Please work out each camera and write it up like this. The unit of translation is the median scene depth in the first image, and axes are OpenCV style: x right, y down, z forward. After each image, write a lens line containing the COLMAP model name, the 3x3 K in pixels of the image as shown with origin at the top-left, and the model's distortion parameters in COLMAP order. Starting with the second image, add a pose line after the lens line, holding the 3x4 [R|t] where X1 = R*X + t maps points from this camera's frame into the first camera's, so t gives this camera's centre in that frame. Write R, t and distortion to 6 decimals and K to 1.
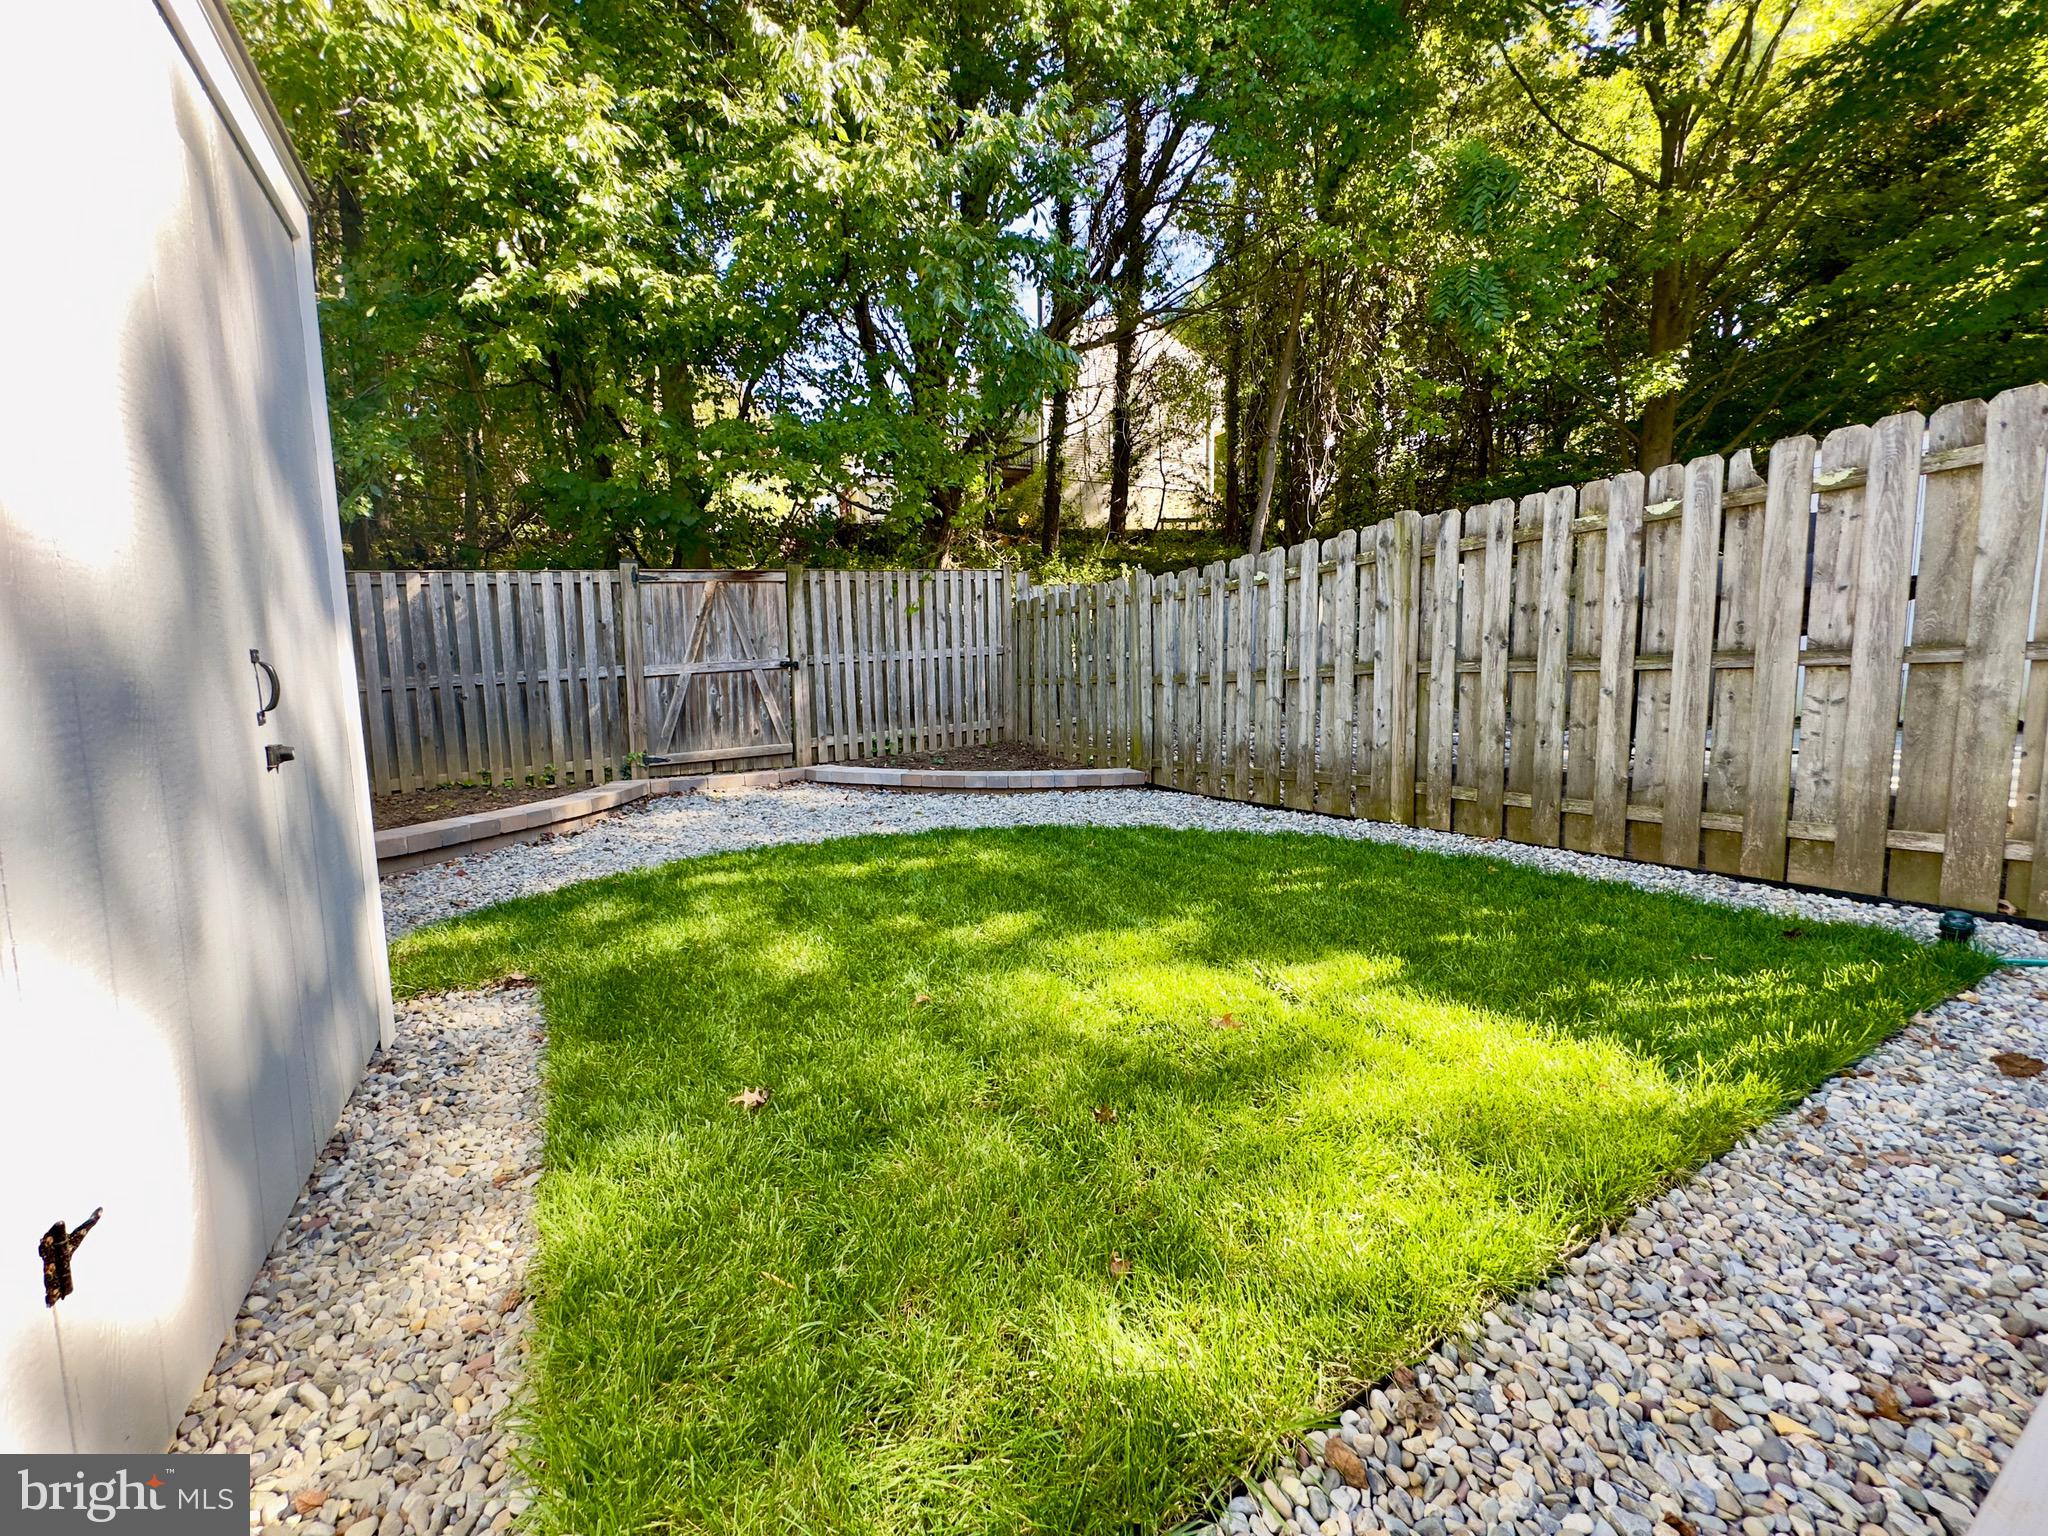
lens RADIAL K [[813.4, 0, 1024.5], [0, 813.4, 761.3], [0, 0, 1]] dist [-0.000828, -0.000056]
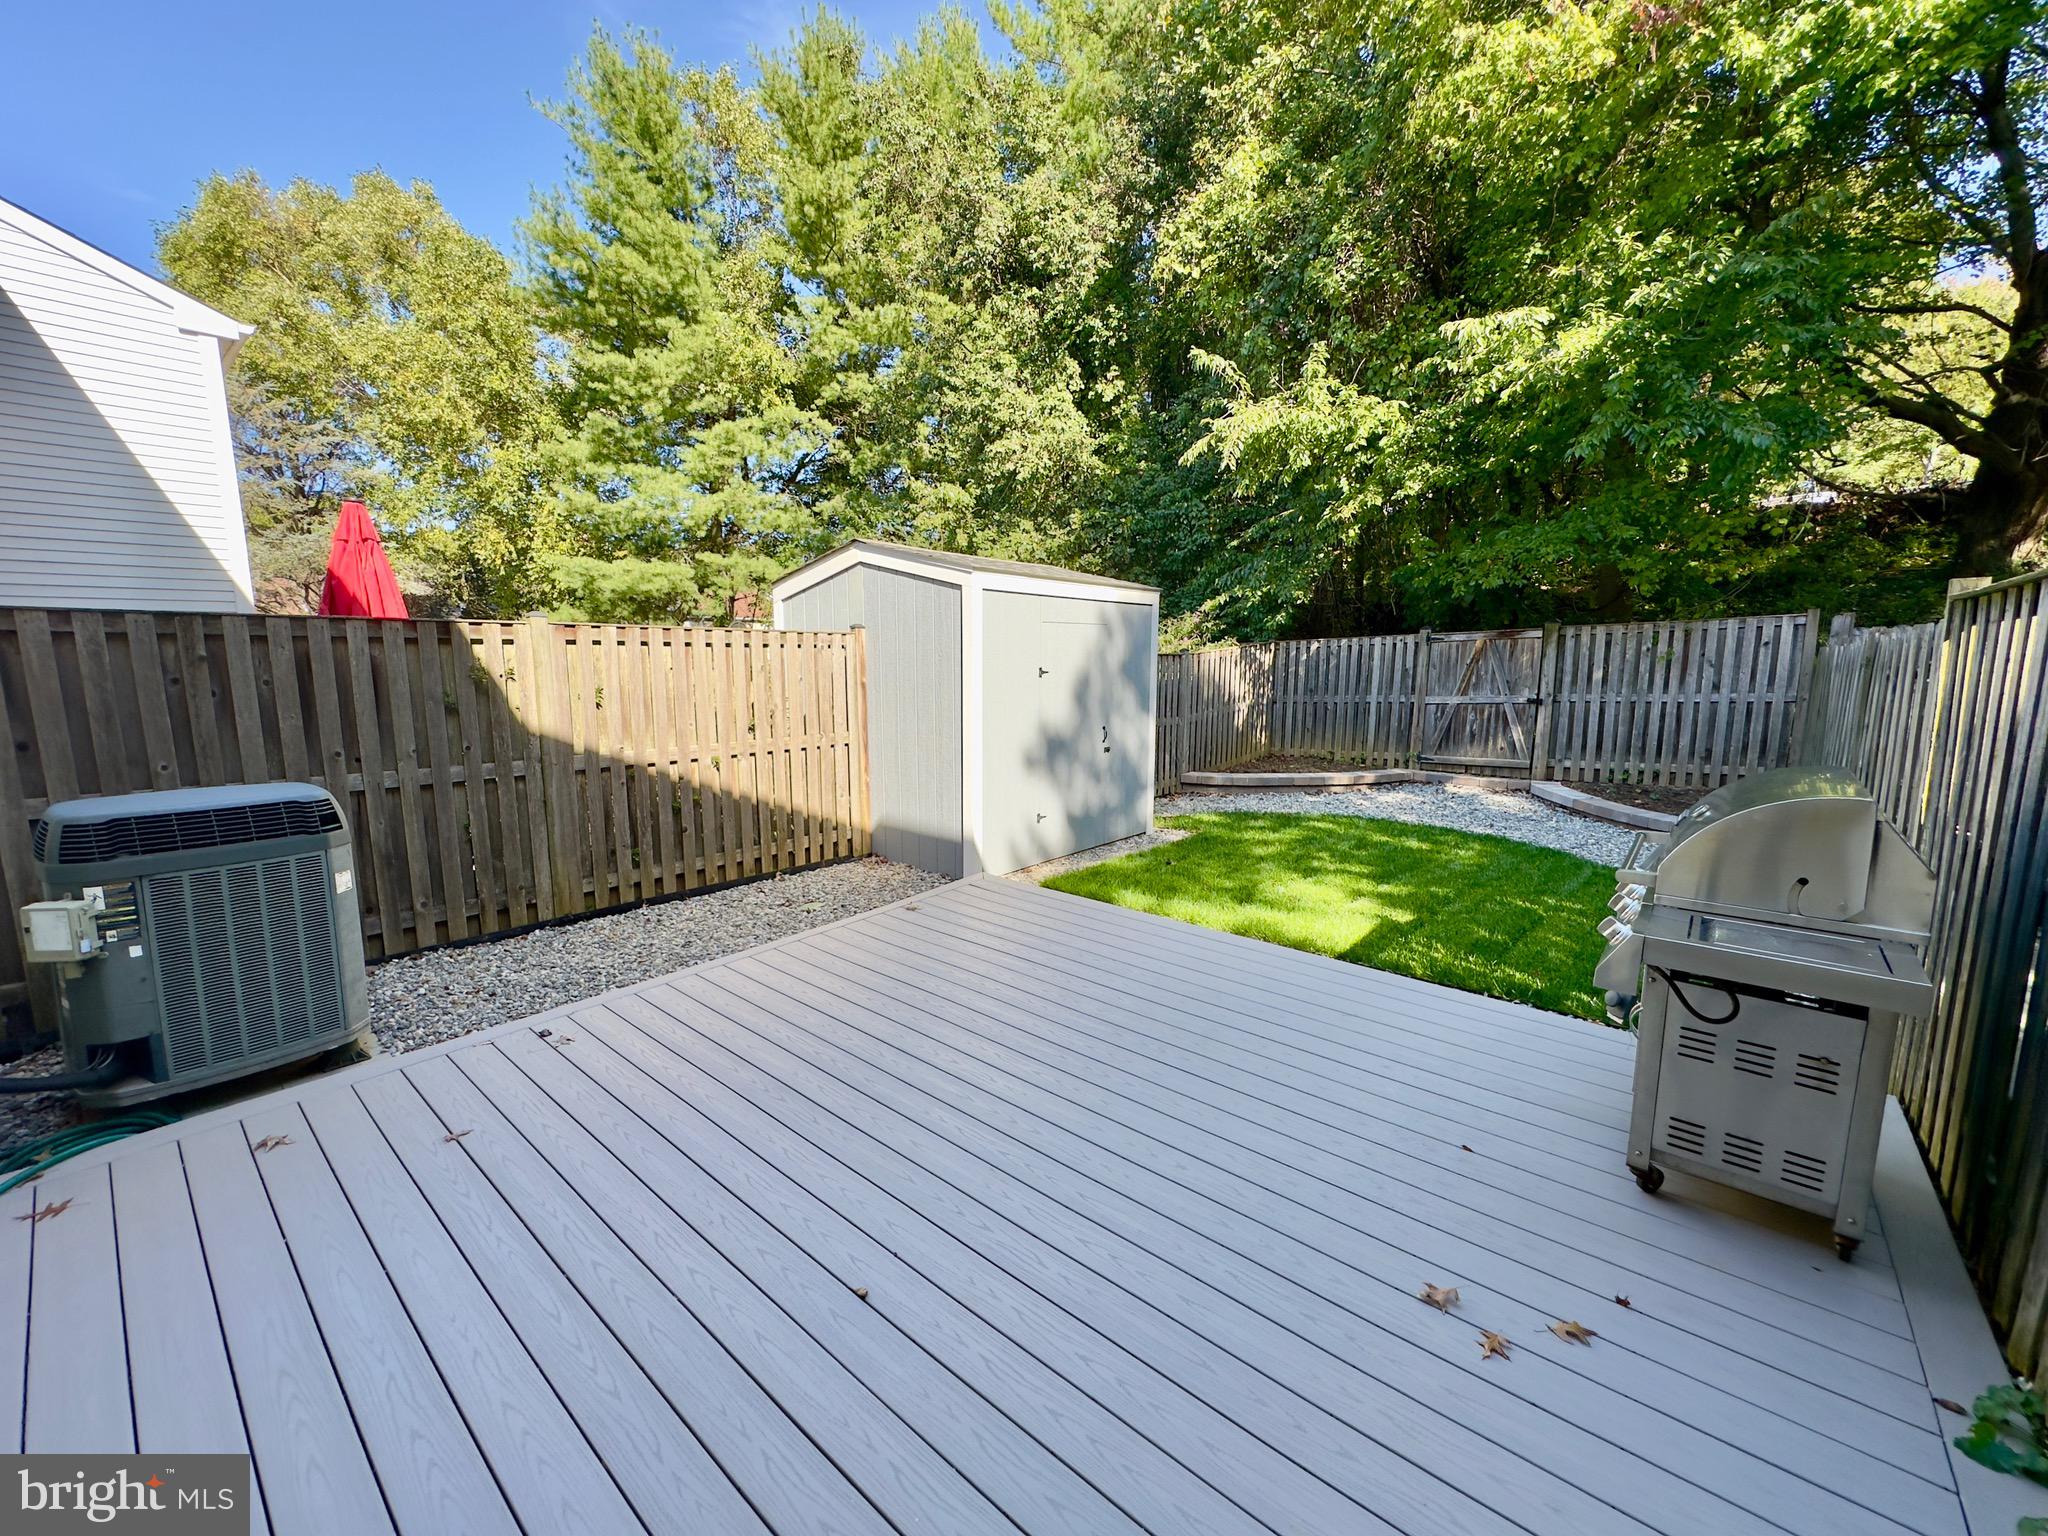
lens RADIAL K [[813.4, 0, 1022.4], [0, 813.4, 761.8], [0, 0, 1]] dist [-0.000828, -0.000056]
pose [[0.336978, 0.150857, -0.929348, 0.671758], [-0.108056, 0.986754, 0.120995, -0.093925], [0.935291, 0.059649, 0.348816, -0.216873]]
